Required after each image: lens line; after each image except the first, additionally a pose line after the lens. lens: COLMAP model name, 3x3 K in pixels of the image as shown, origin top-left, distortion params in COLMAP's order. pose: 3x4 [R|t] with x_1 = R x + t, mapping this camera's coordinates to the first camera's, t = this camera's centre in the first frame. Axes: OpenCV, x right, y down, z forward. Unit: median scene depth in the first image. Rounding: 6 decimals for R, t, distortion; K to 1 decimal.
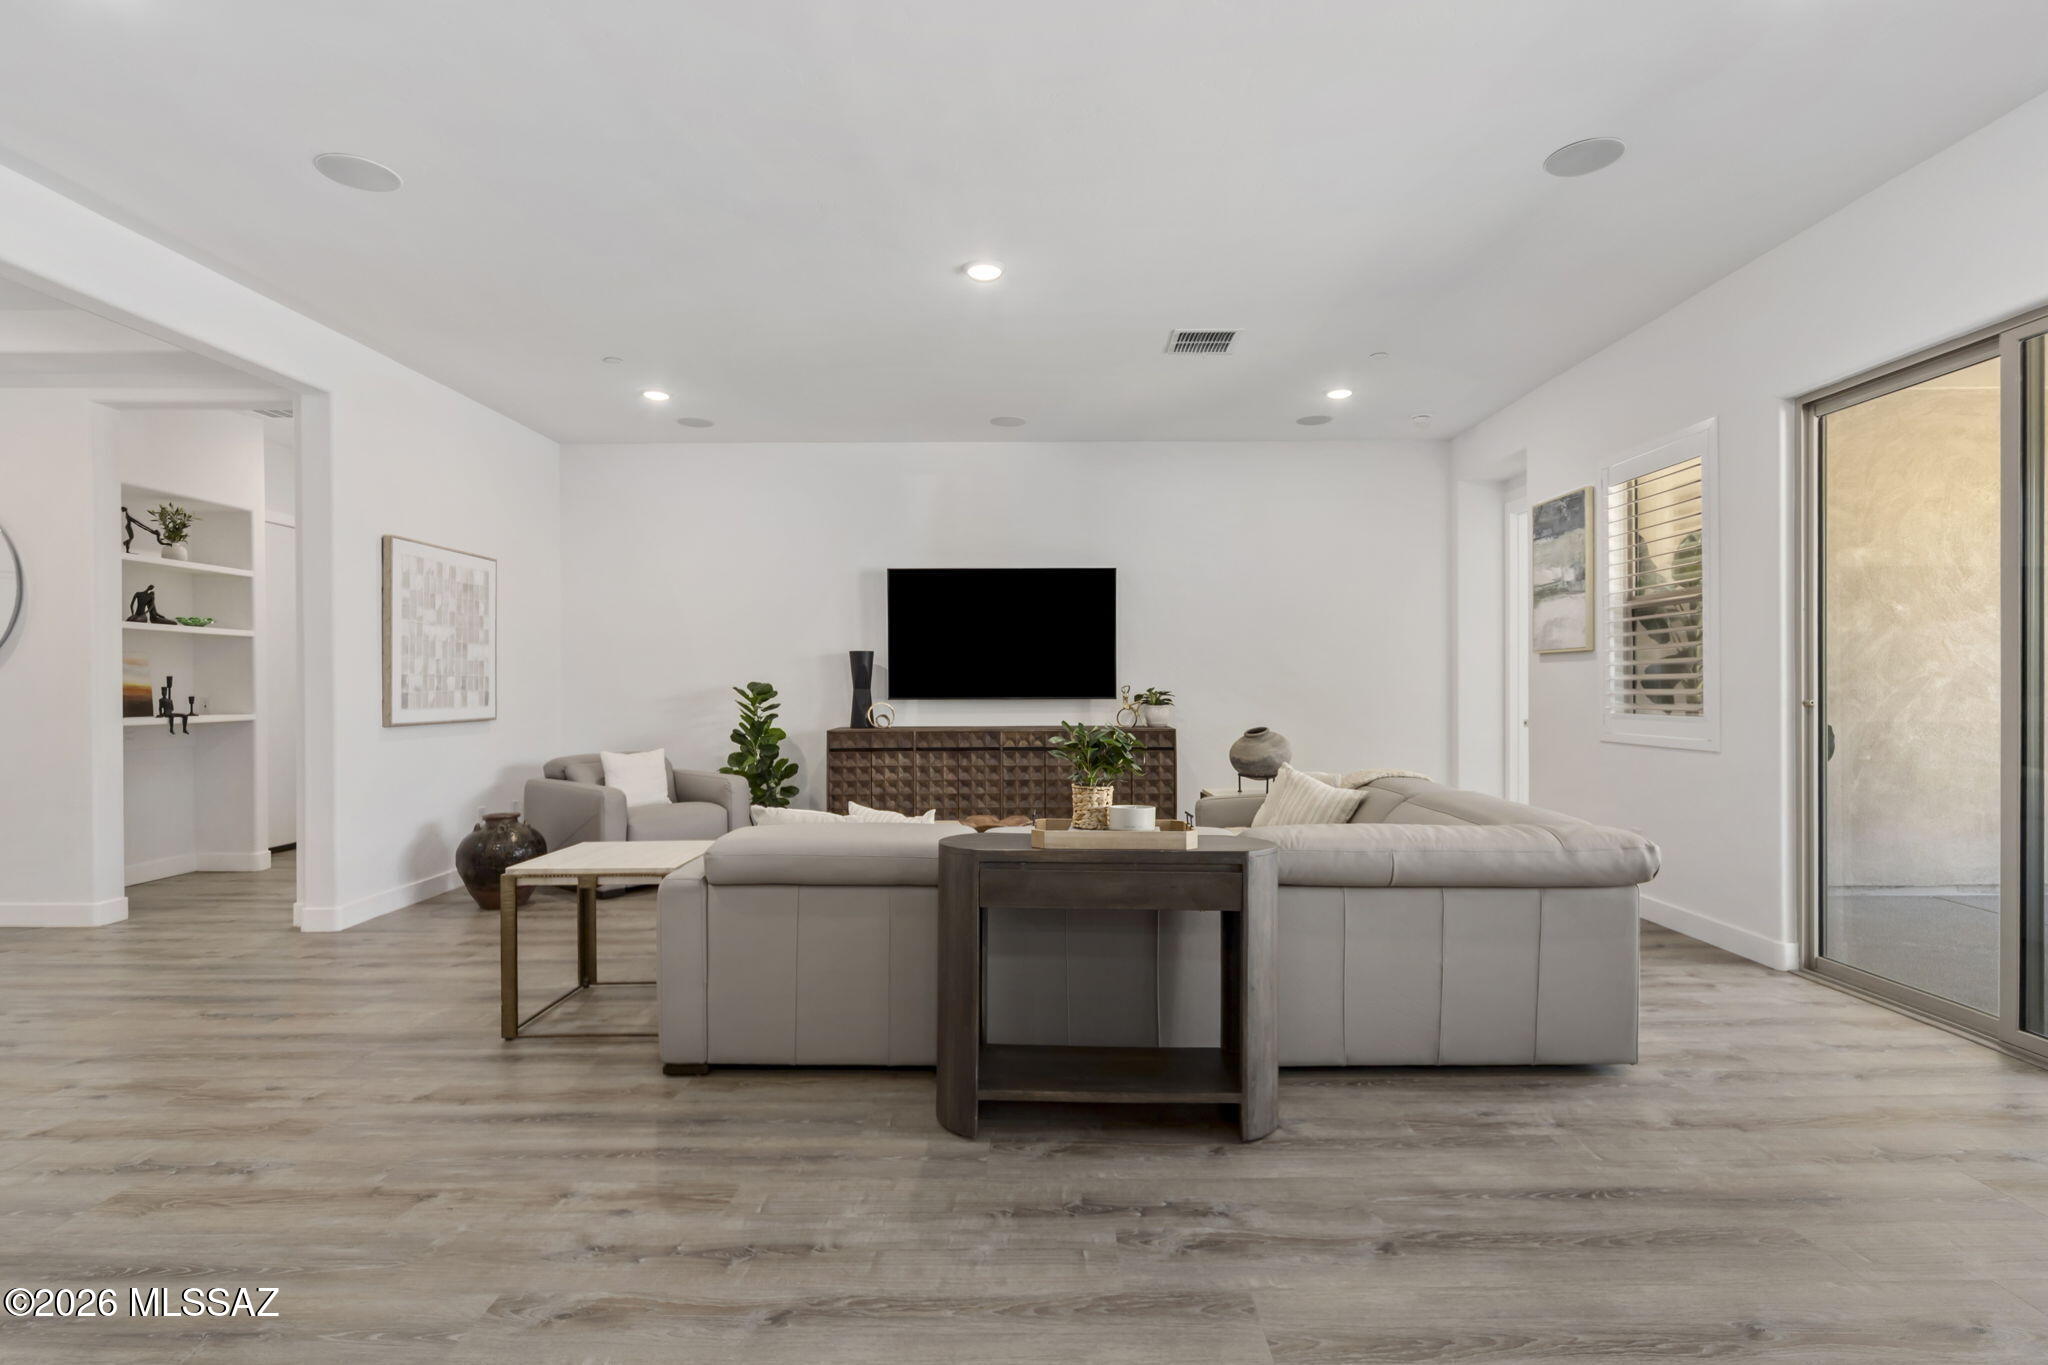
lens RADIAL K [[970.9, 0, 1039.2], [0, 970.9, 690.4], [0, 0, 1]] dist [-0.000090, 0.000632]
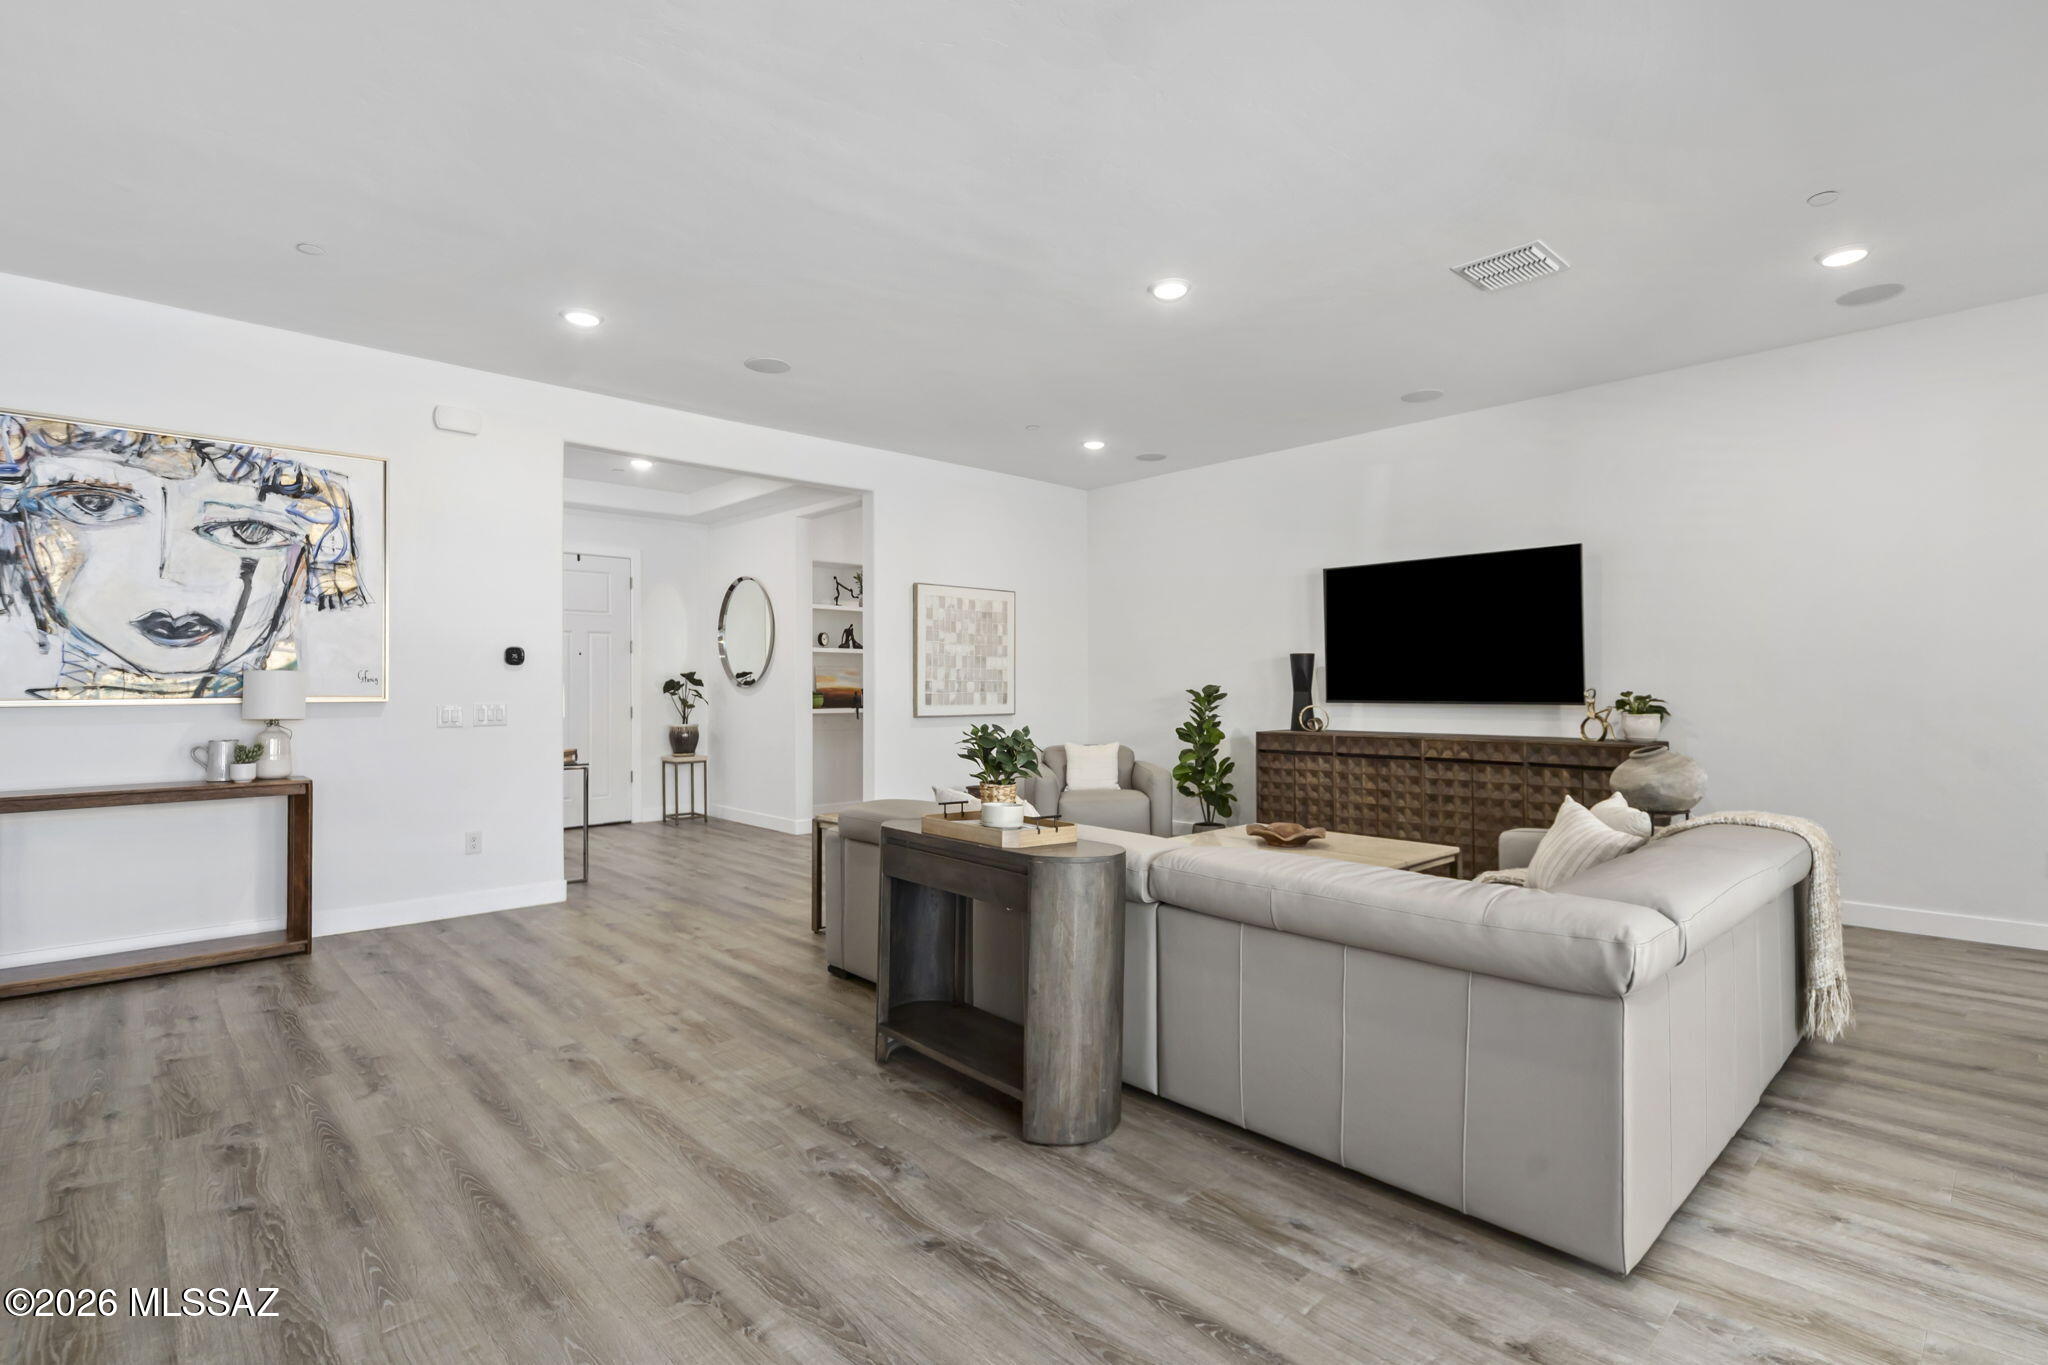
lens RADIAL K [[968.8, 0, 1024.0], [0, 968.8, 682.5], [0, 0, 1]] dist [0.001846, 0.000982]
pose [[0.682829, -0.003449, -0.730570, 0.425460], [-0.002242, 0.999974, -0.006816, -0.004214], [0.730575, 0.006292, 0.682804, 0.133805]]
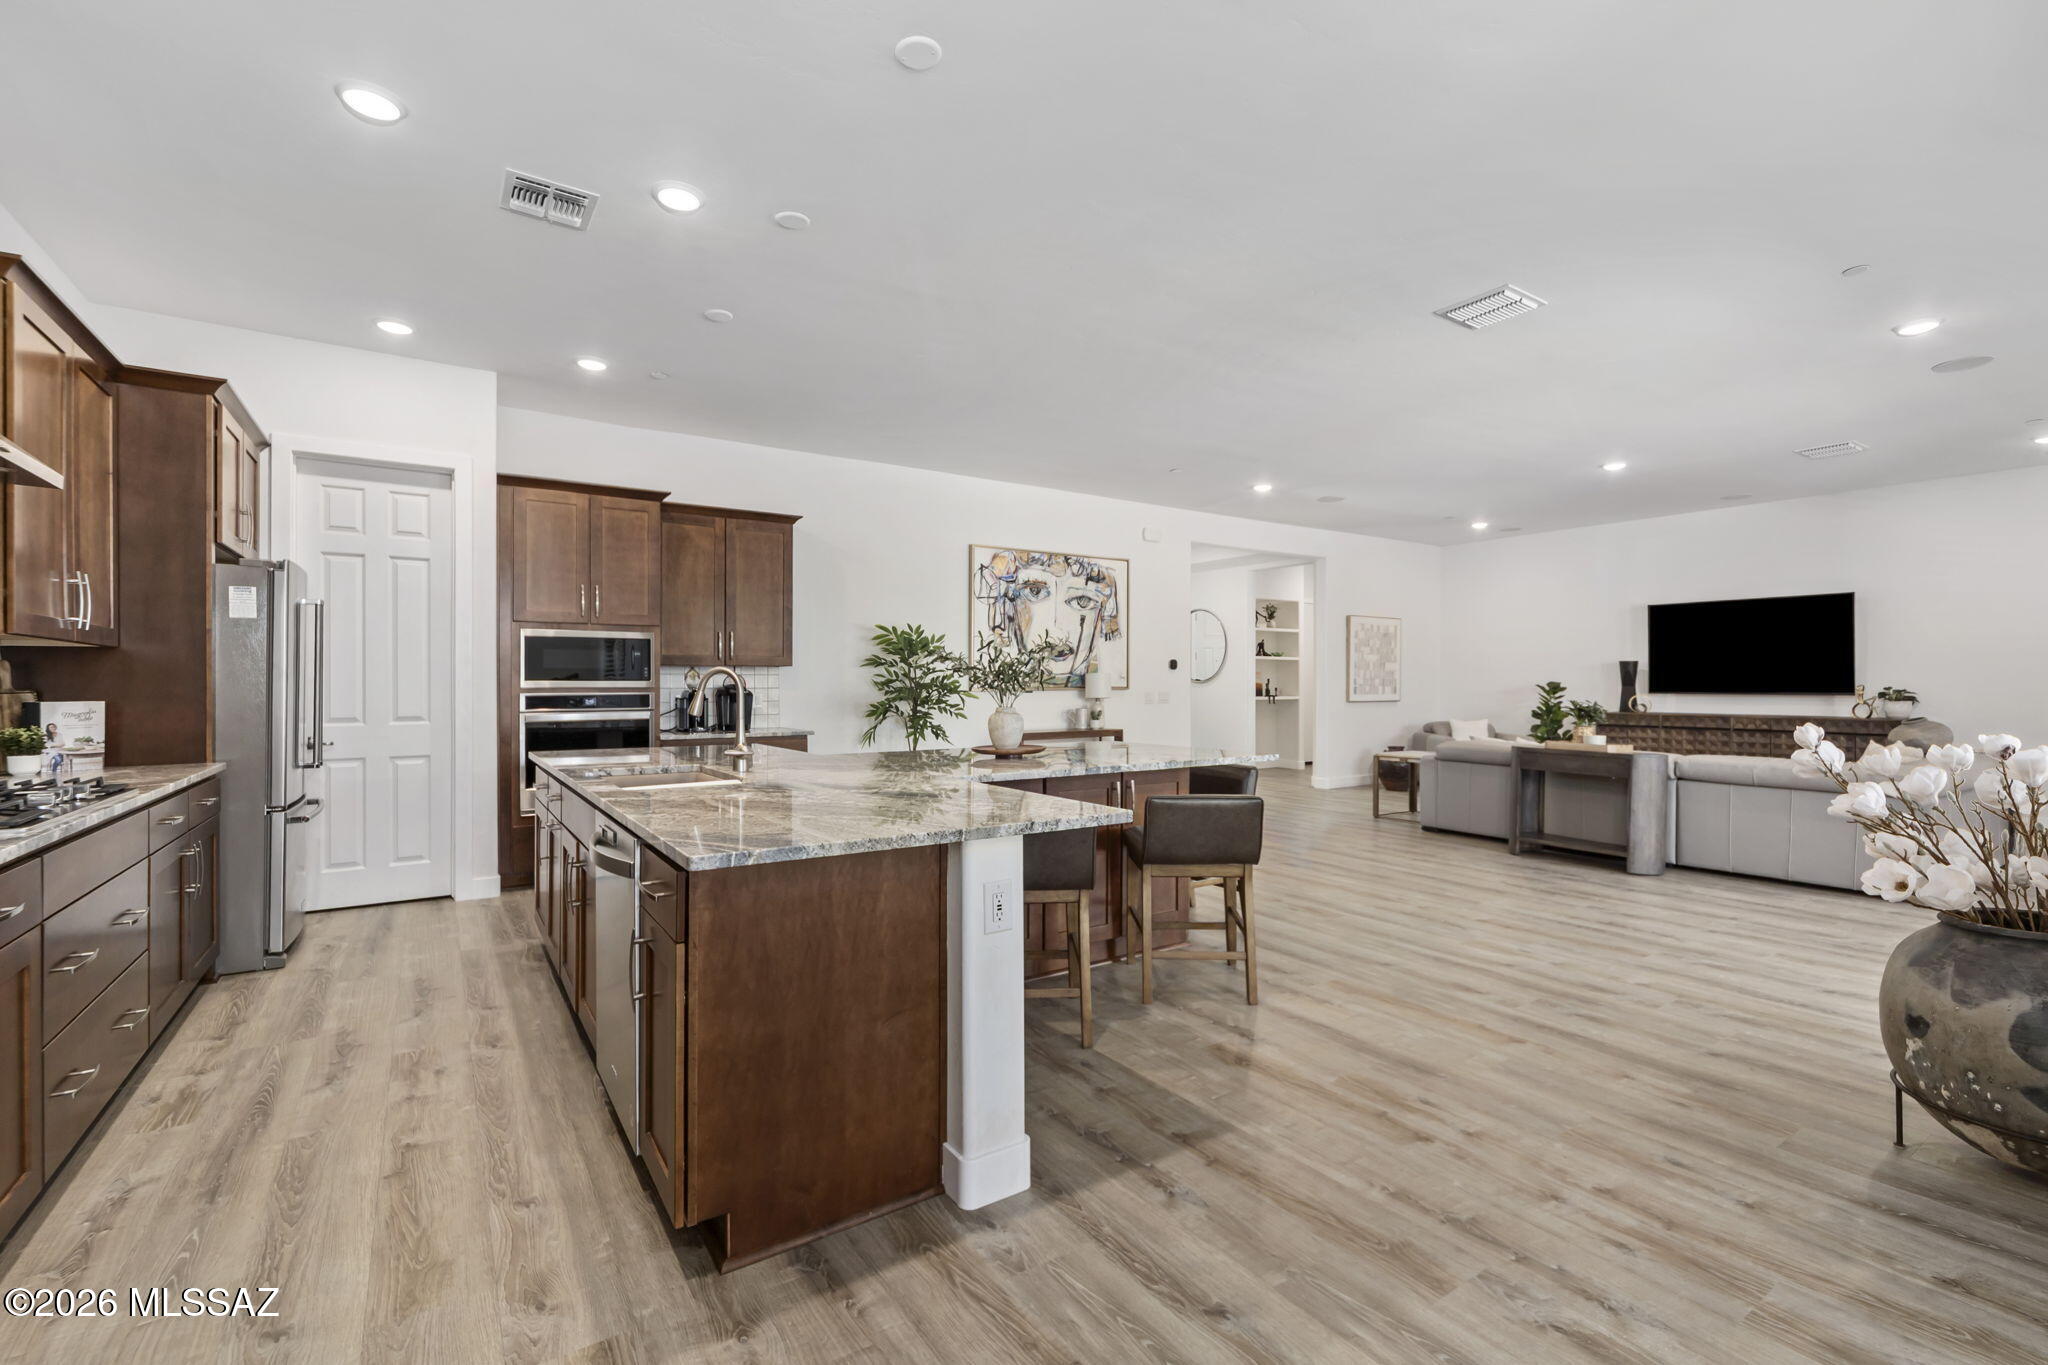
lens RADIAL K [[896.9, 0, 1017.0], [0, 896.9, 695.6], [0, 0, 1]] dist [-0.000430, 0.000219]
pose [[0.552583, 0.015112, -0.833321, 0.547042], [-0.005708, 0.999881, 0.014348, -0.002098], [0.833439, -0.003172, 0.552603, -0.673080]]
